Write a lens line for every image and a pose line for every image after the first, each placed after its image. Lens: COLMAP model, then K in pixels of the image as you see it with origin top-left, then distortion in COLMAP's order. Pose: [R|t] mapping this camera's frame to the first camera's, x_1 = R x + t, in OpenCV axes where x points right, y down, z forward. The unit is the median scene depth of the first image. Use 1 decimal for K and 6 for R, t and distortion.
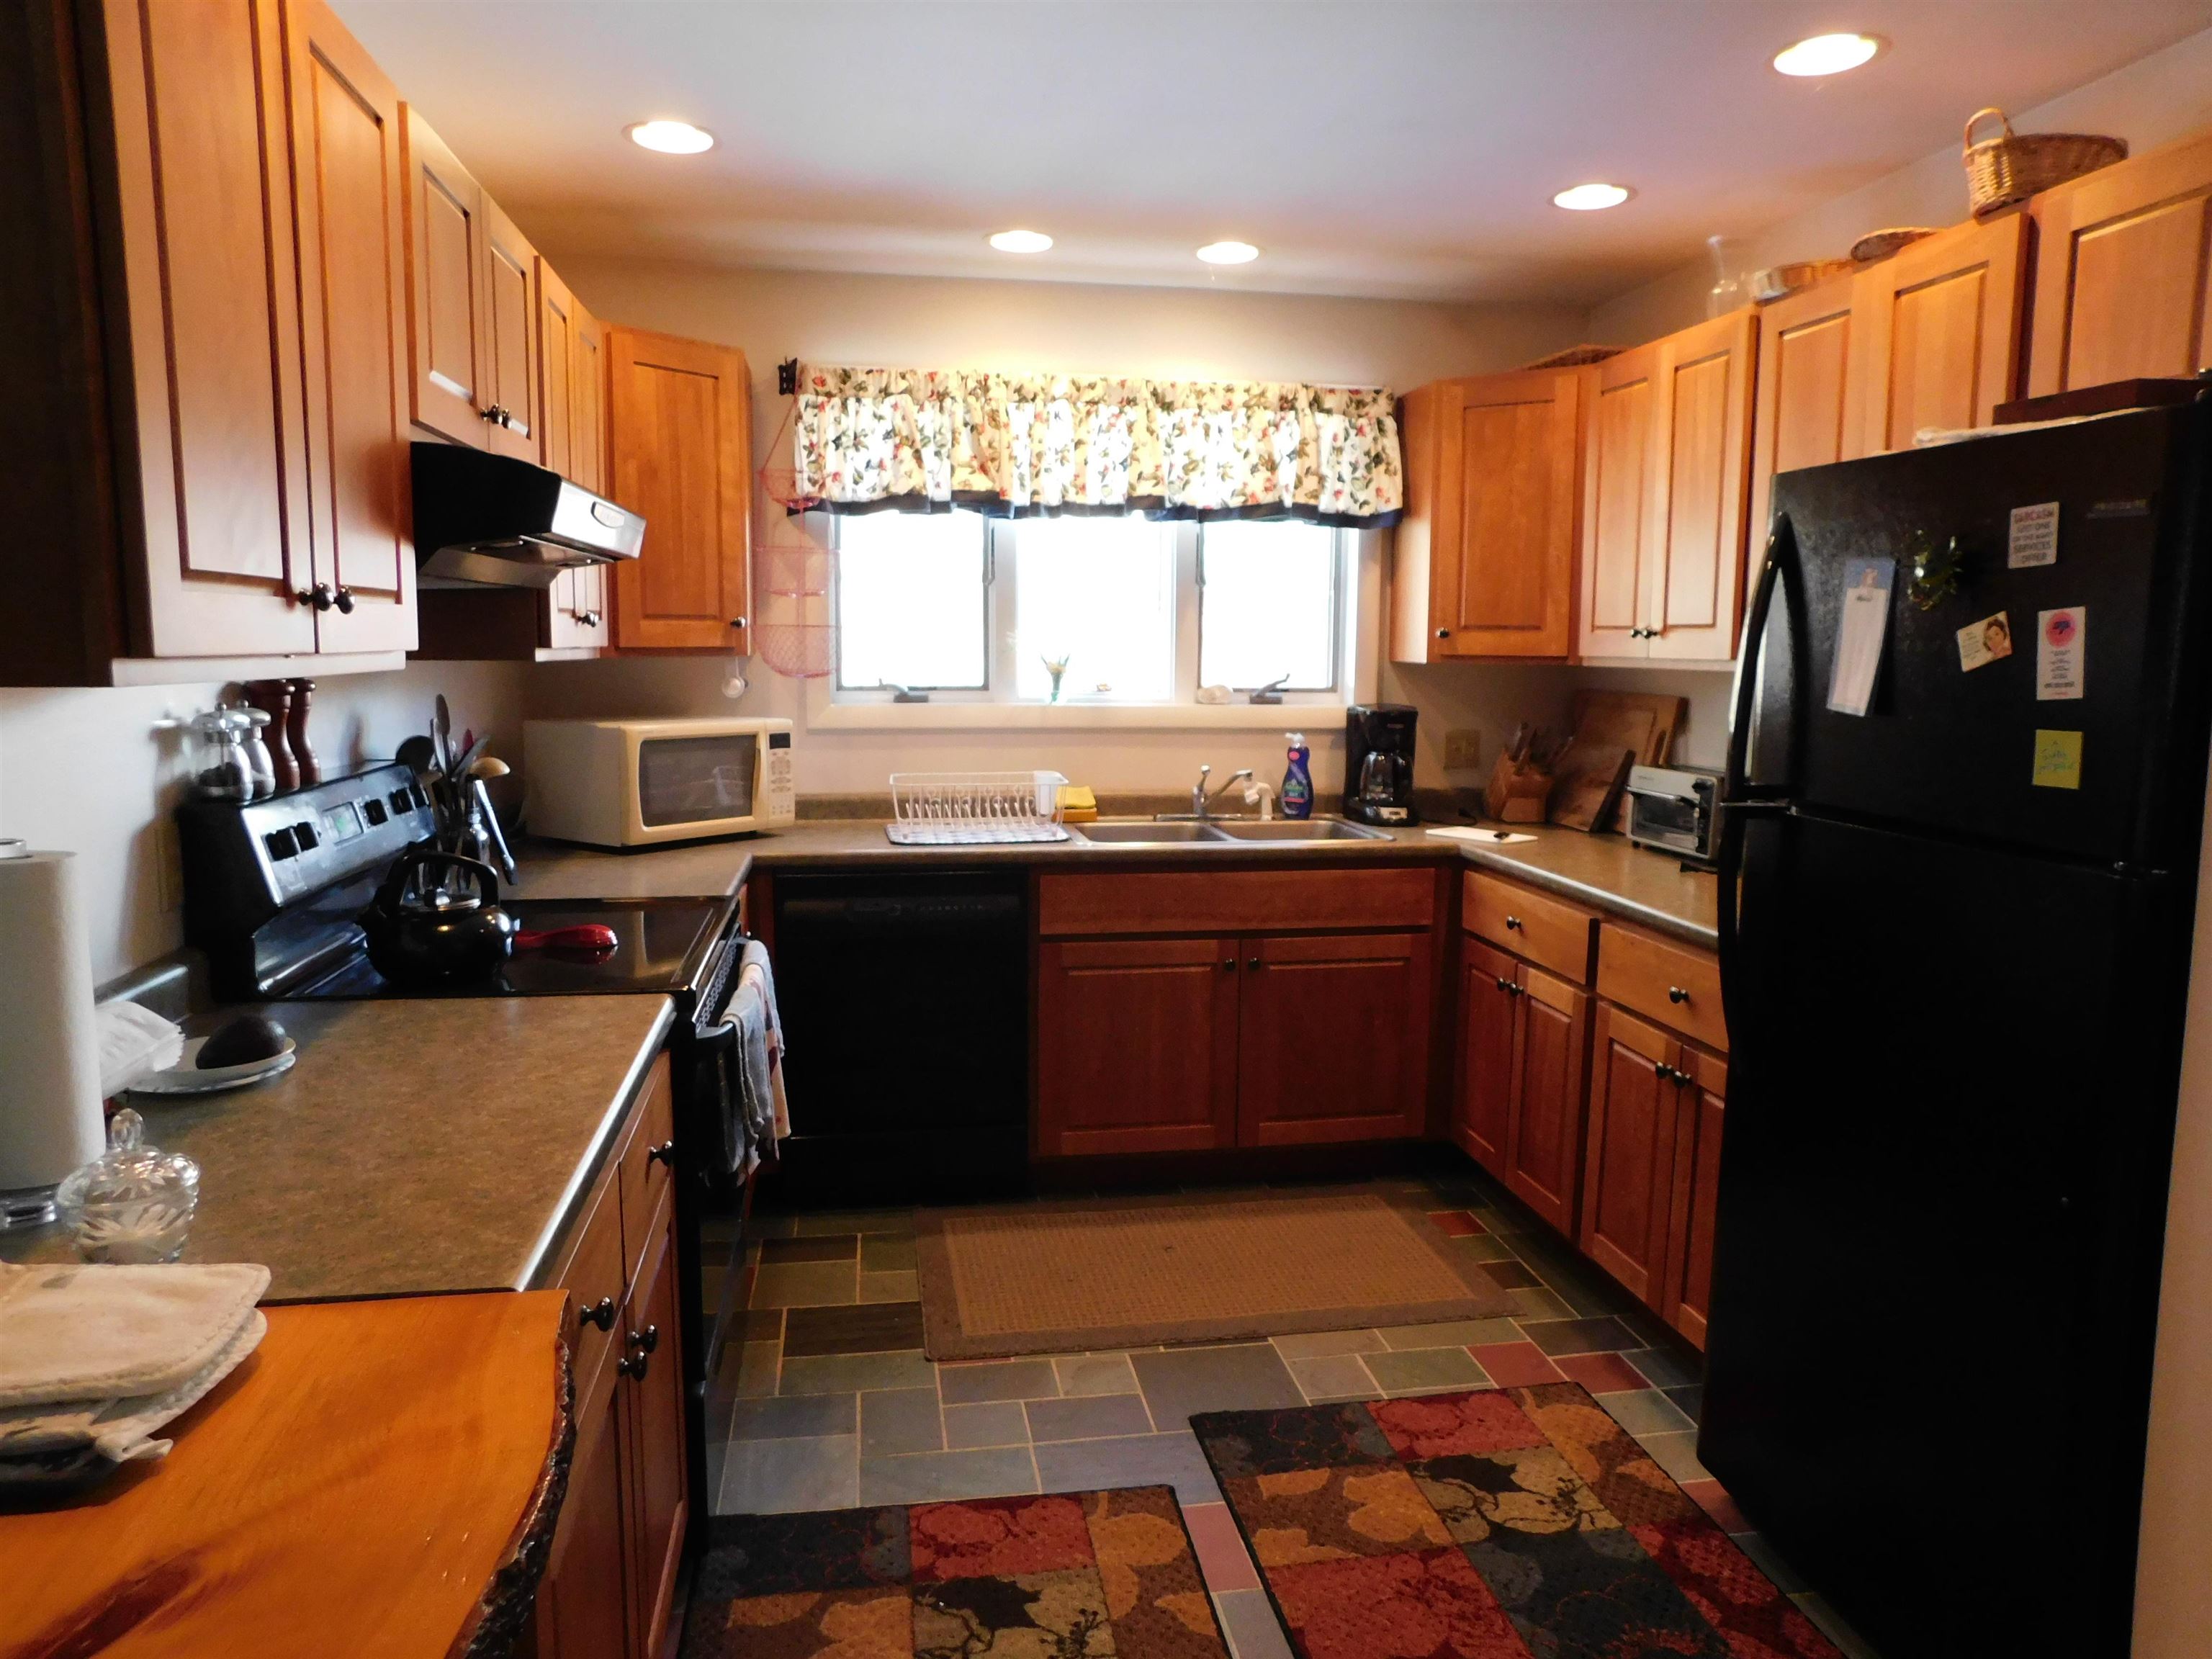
lens RADIAL K [[1464.4, 0, 1107.2], [0, 1464.4, 817.4], [0, 0, 1]] dist [-0.048706, 0.047630]
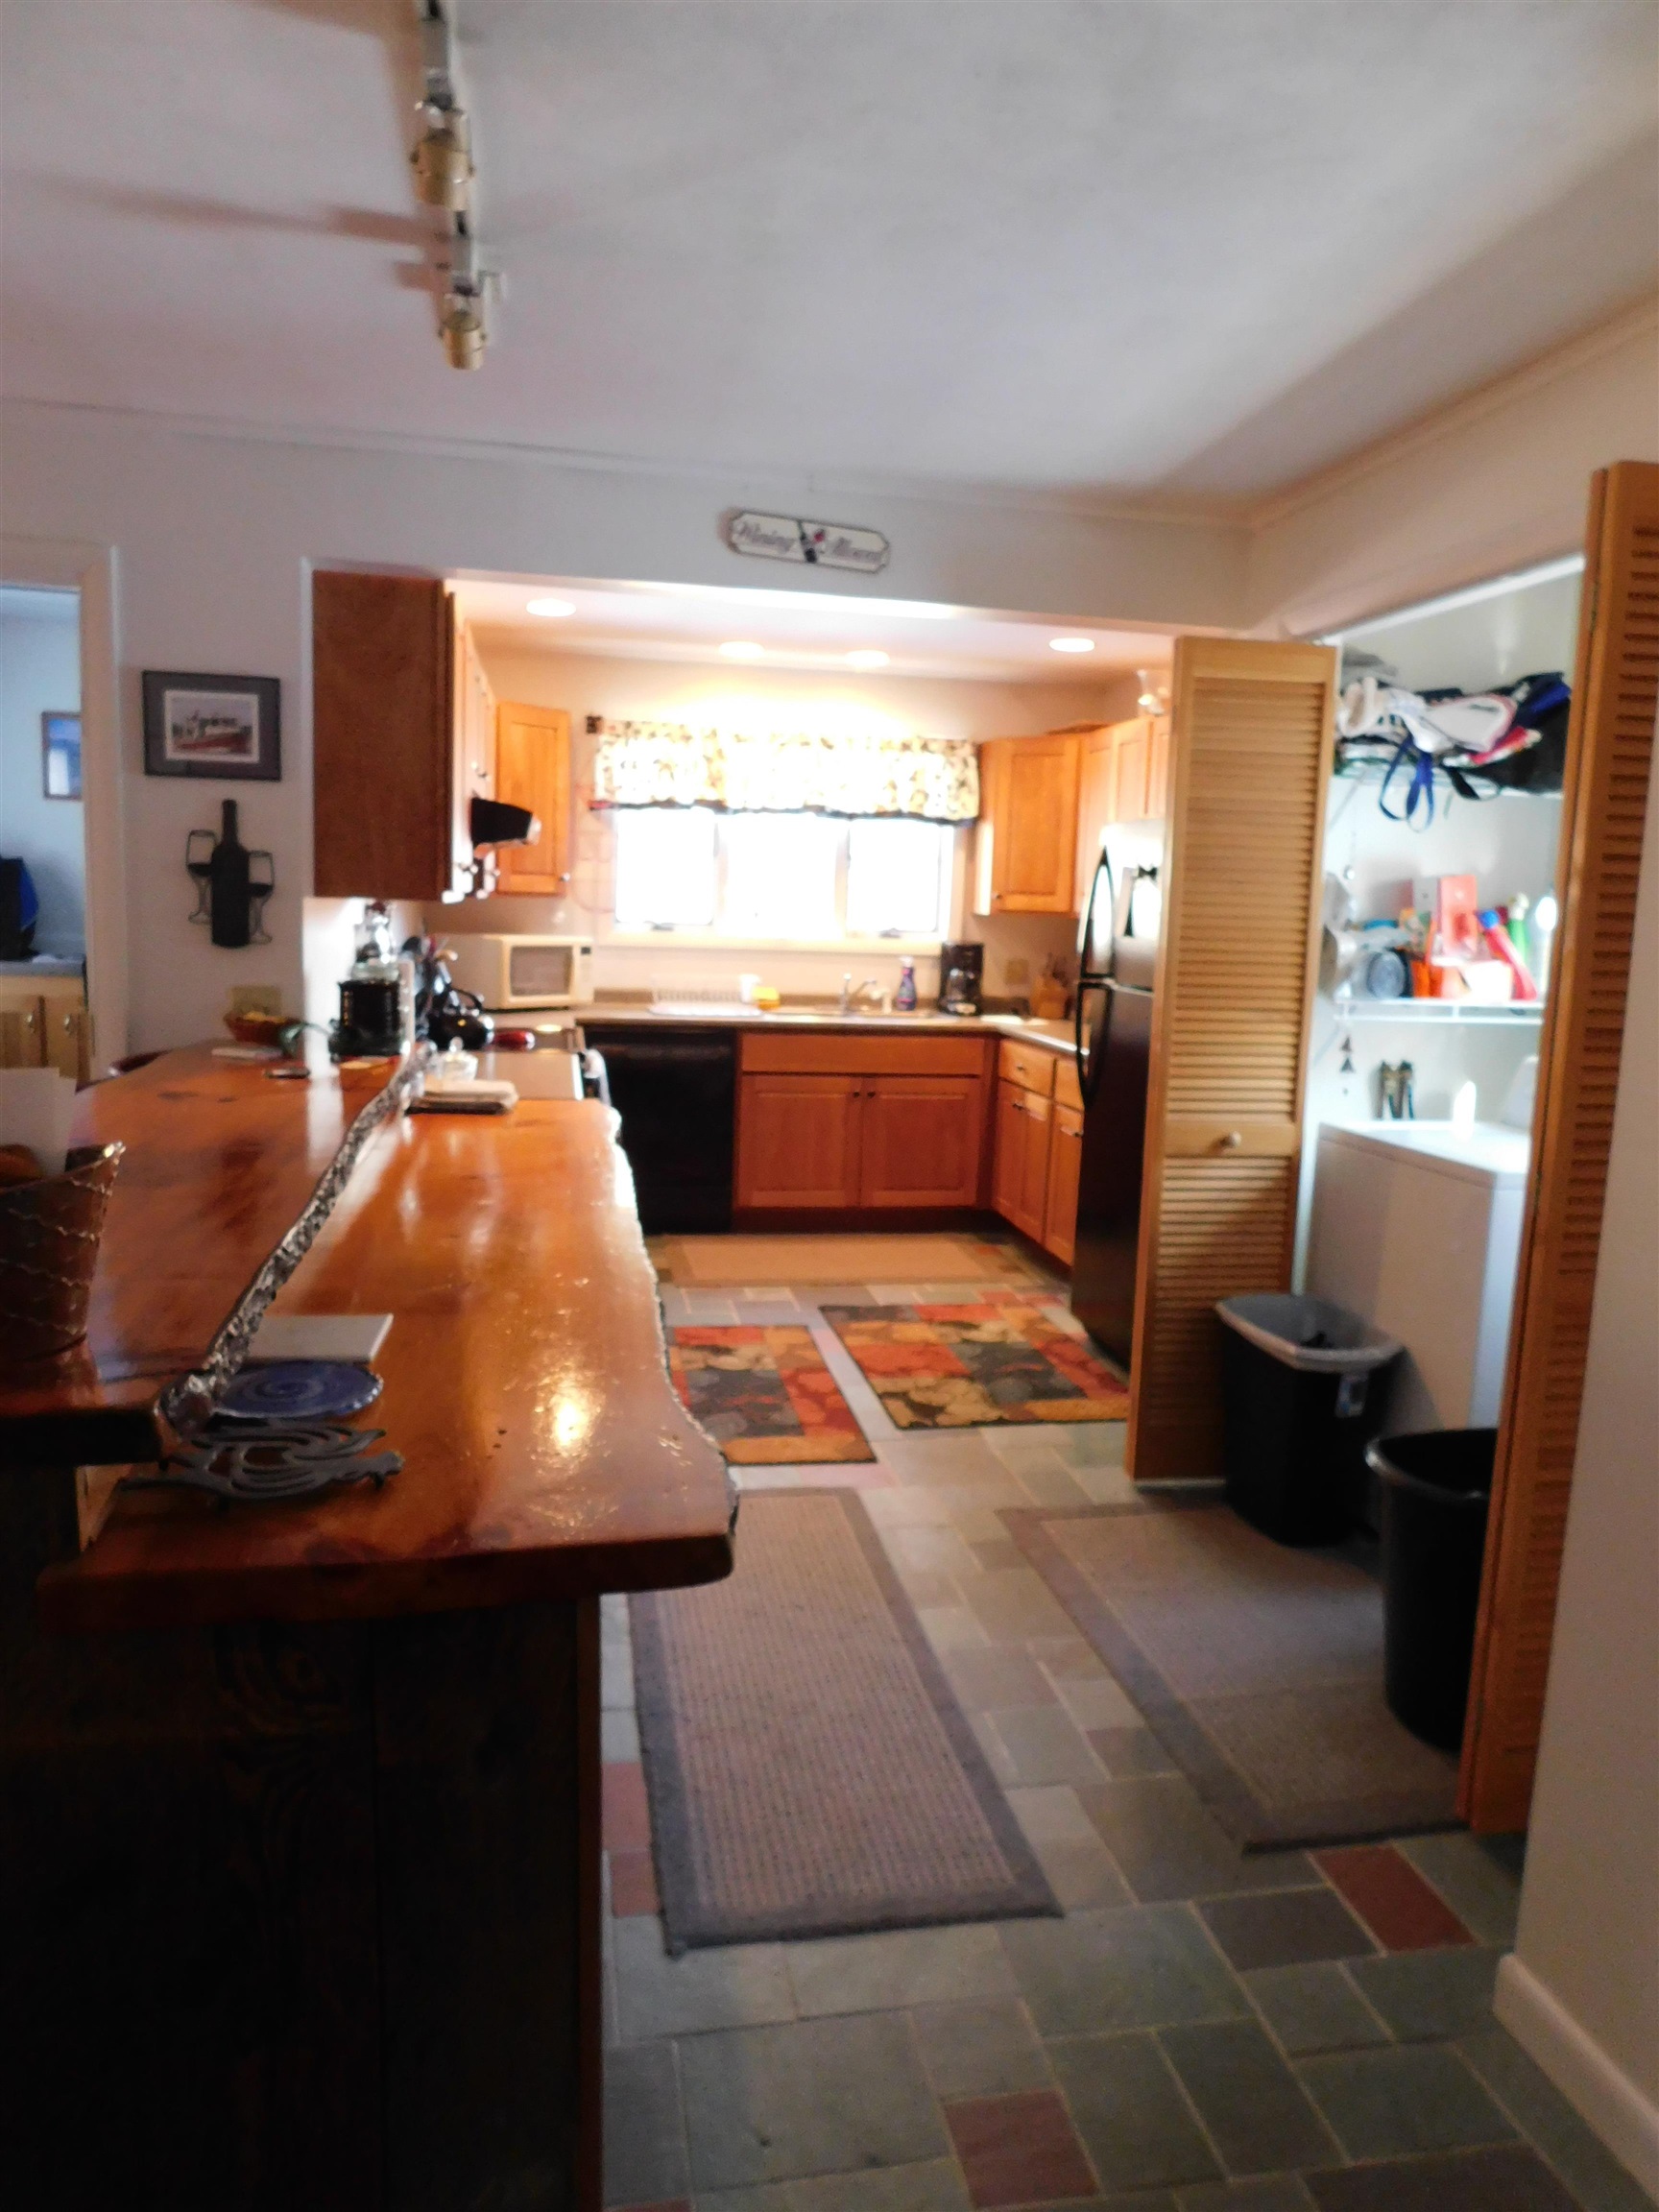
lens RADIAL K [[1464.4, 0, 827.1], [0, 1464.4, 1111.5], [0, 0, 1]] dist [-0.048706, 0.047630]
pose [[0.999502, 0.024215, 0.020233, 0.017356], [-0.024745, 0.999345, 0.026388, 0.078615], [-0.019581, -0.026876, 0.999447, -0.654207]]
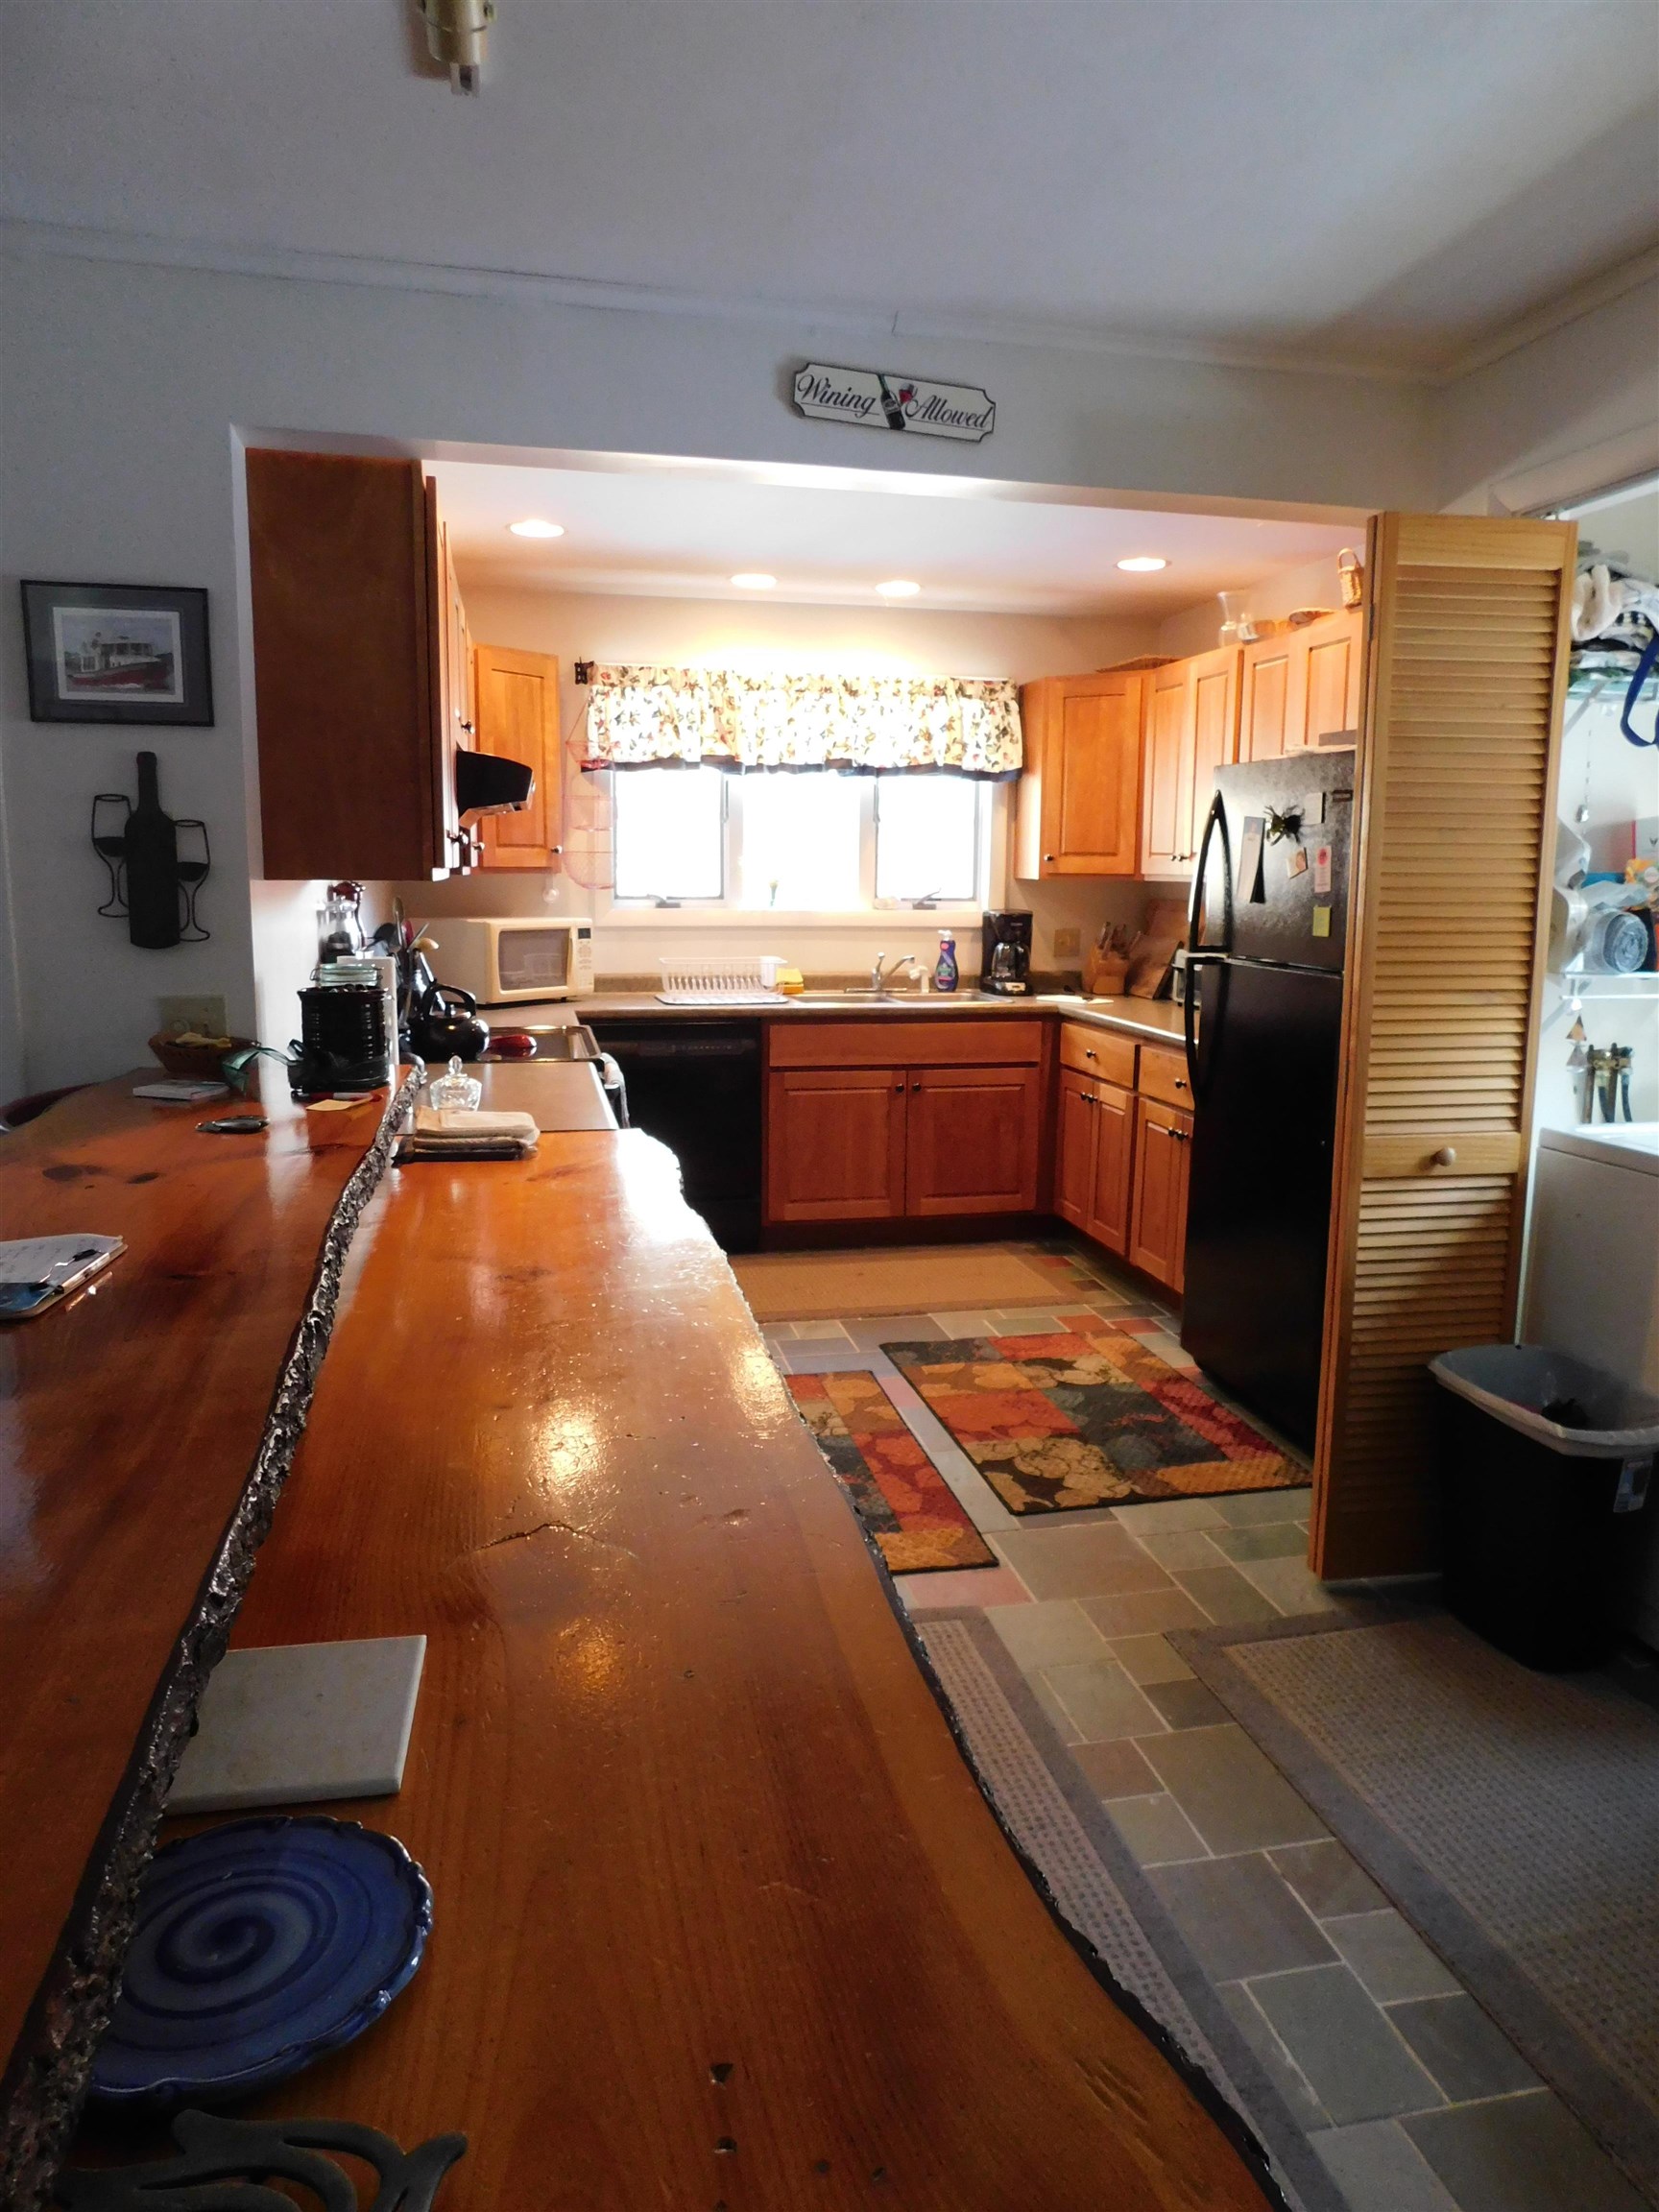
lens RADIAL K [[1464.4, 0, 830.7], [0, 1464.4, 1107.5], [0, 0, 1]] dist [-0.048706, 0.047630]
pose [[0.998977, -0.006329, 0.044774, -0.049961], [0.004358, 0.999023, 0.043987, 0.056129], [-0.045009, -0.043747, 0.998028, -0.443319]]
